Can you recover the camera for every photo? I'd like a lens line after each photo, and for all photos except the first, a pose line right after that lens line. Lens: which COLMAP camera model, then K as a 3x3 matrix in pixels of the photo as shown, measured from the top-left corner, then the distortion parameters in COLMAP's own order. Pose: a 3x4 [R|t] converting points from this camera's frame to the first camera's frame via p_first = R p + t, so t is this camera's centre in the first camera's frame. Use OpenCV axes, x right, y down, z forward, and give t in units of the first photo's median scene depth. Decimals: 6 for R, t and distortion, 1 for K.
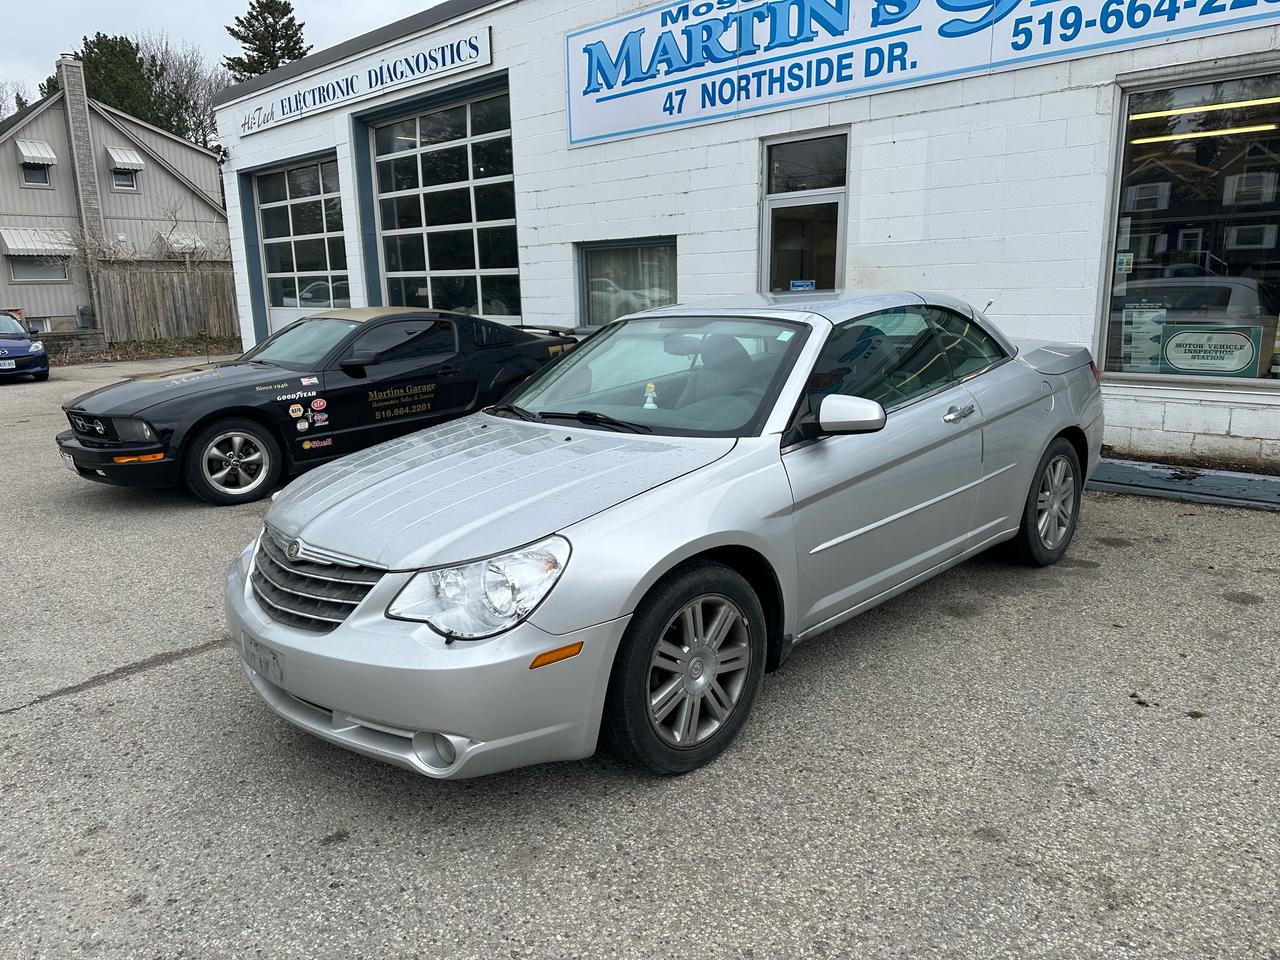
lens RADIAL K [[902.0, 0, 642.9], [0, 902.0, 481.0], [0, 0, 1]] dist [0.037723, -0.042045]
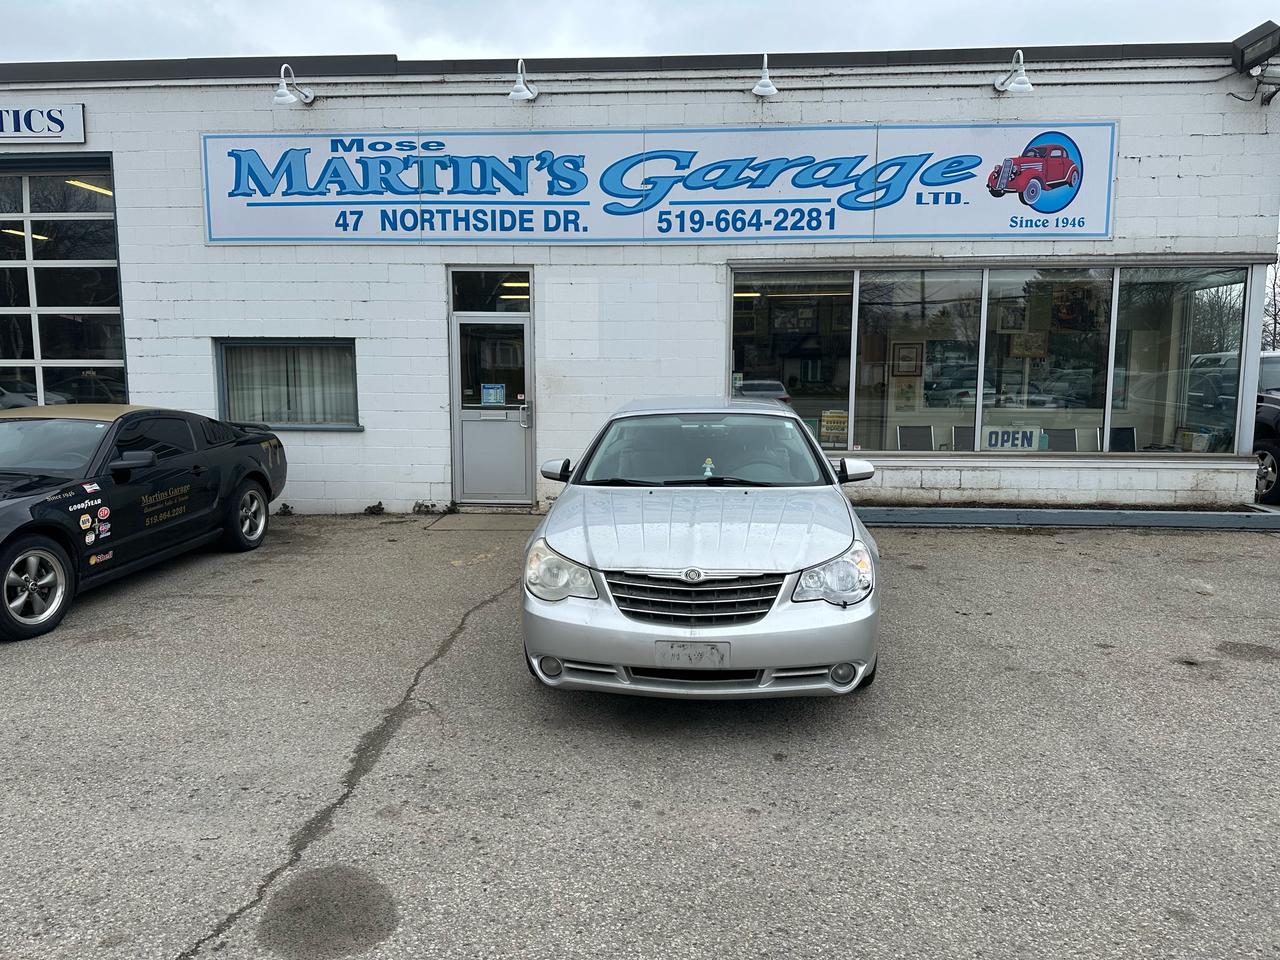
lens RADIAL K [[888.4, 0, 646.0], [0, 888.4, 477.1], [0, 0, 1]] dist [0.091511, -0.106813]
pose [[0.762159, -0.050386, 0.645426, -0.476435], [0.119850, 0.990715, -0.064185, 0.000931], [-0.636199, 0.126273, 0.761121, -0.015662]]
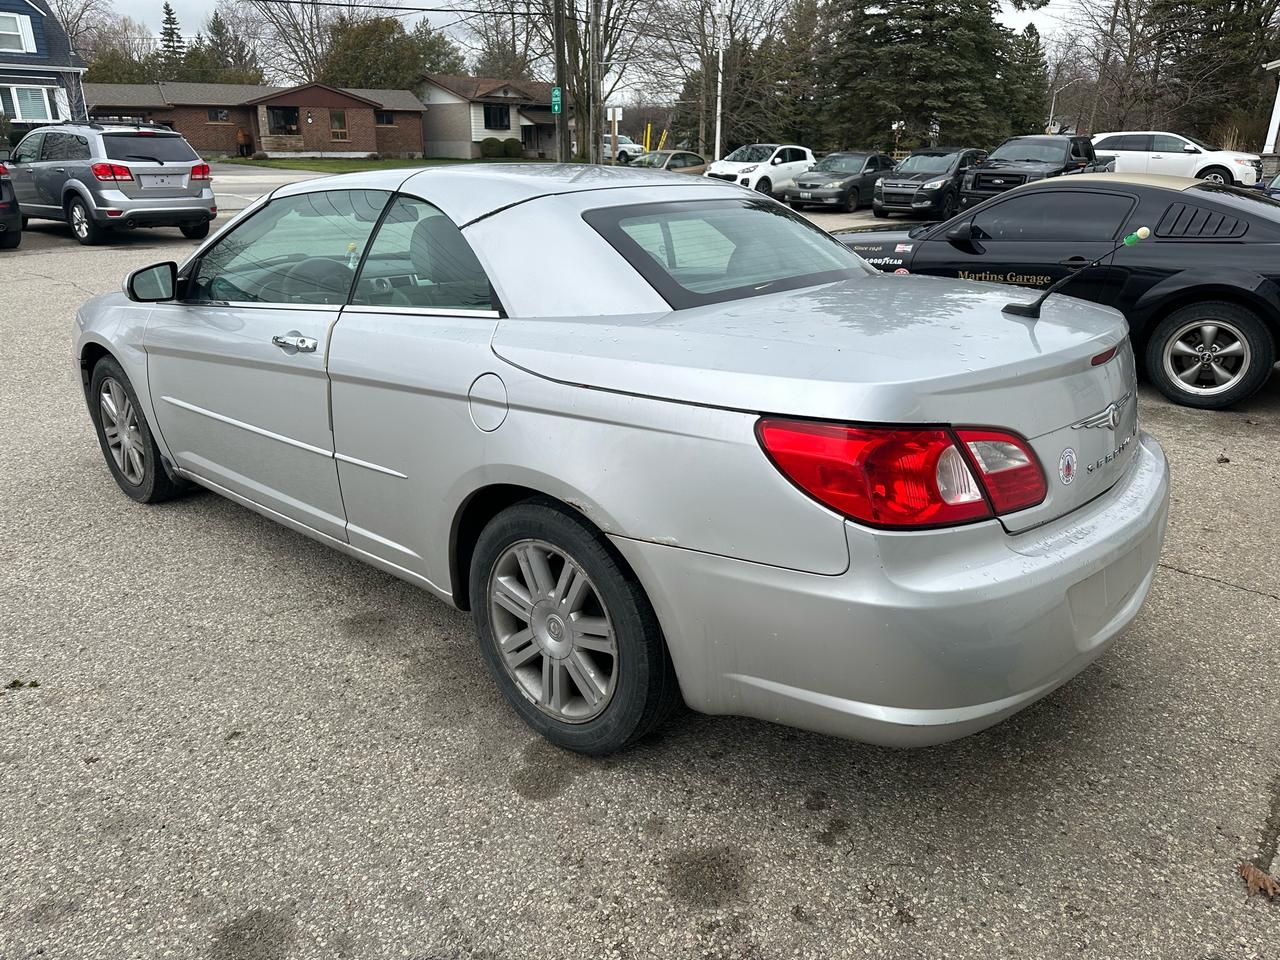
lens RADIAL K [[887.6, 0, 638.2], [0, 887.6, 494.0], [0, 0, 1]] dist [0.036767, -0.030180]
pose [[0.063599, 0.379566, -0.922976, 0.526966], [-0.219886, 0.907450, 0.358029, -0.136567], [0.973450, 0.180179, 0.141175, 0.581291]]
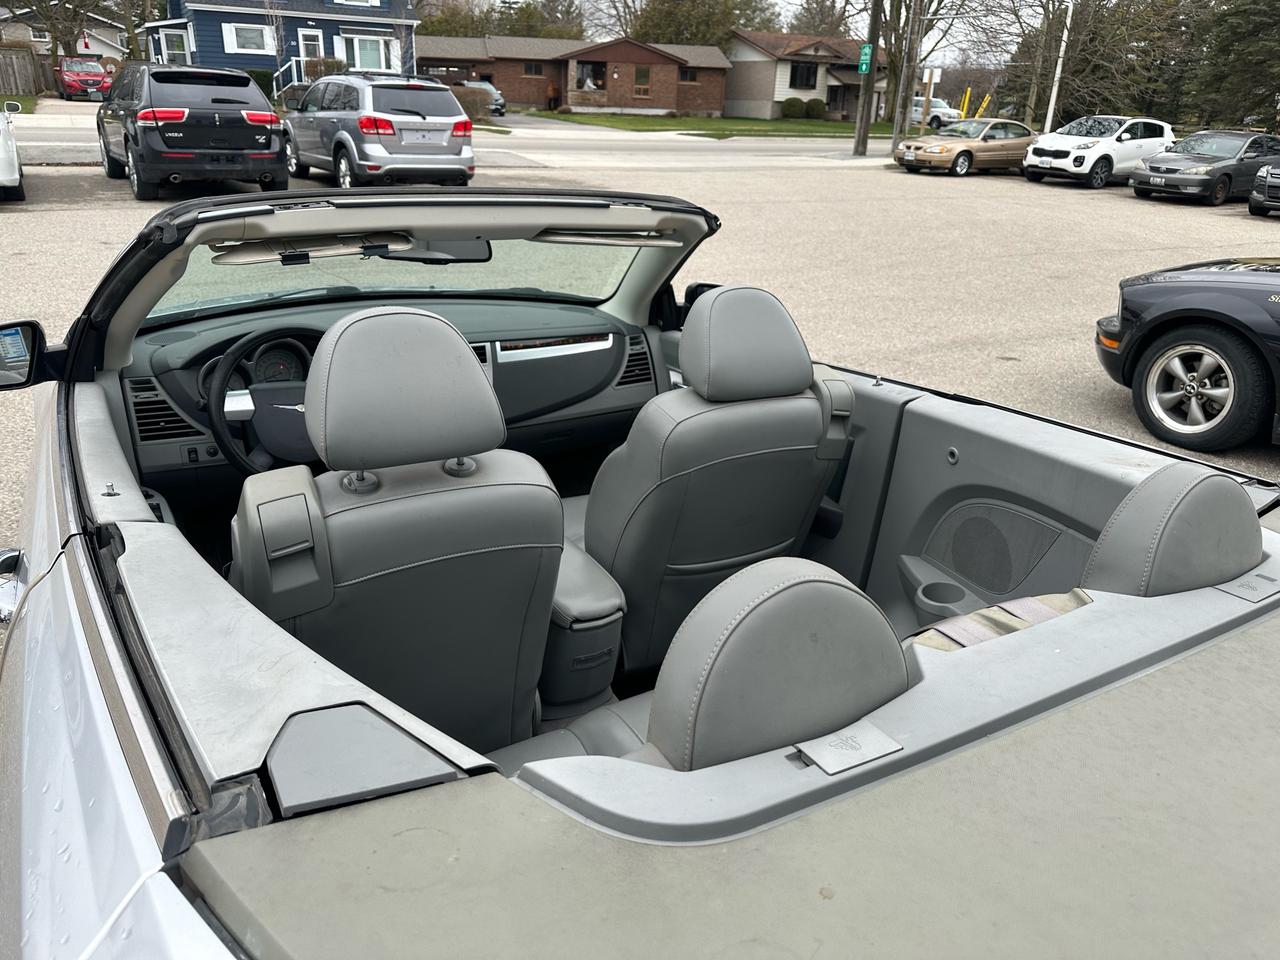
lens RADIAL K [[902.0, 0, 642.9], [0, 902.0, 481.0], [0, 0, 1]] dist [0.037723, -0.042045]
pose [[-0.242305, 0.385154, -0.890474, 0.278469], [-0.238775, 0.865922, 0.439507, -0.145822], [0.940359, 0.319118, -0.117852, 0.603339]]
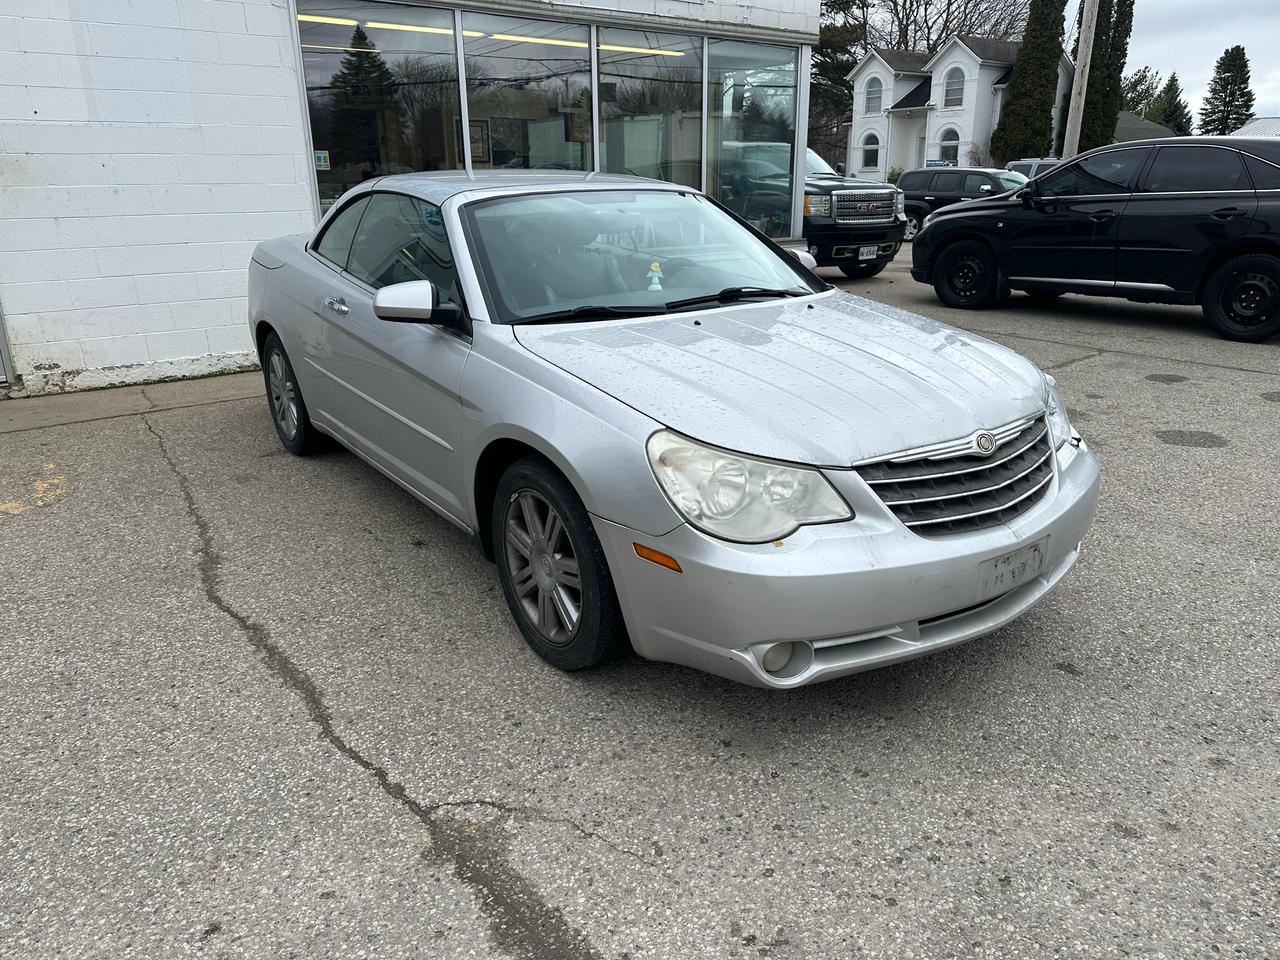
lens RADIAL K [[902.0, 0, 642.9], [0, 902.0, 481.0], [0, 0, 1]] dist [0.037723, -0.042045]
pose [[0.153028, -0.293827, 0.943530, -0.449674], [0.216432, 0.941560, 0.258111, -0.066279], [-0.964230, 0.164712, 0.207678, 0.405005]]
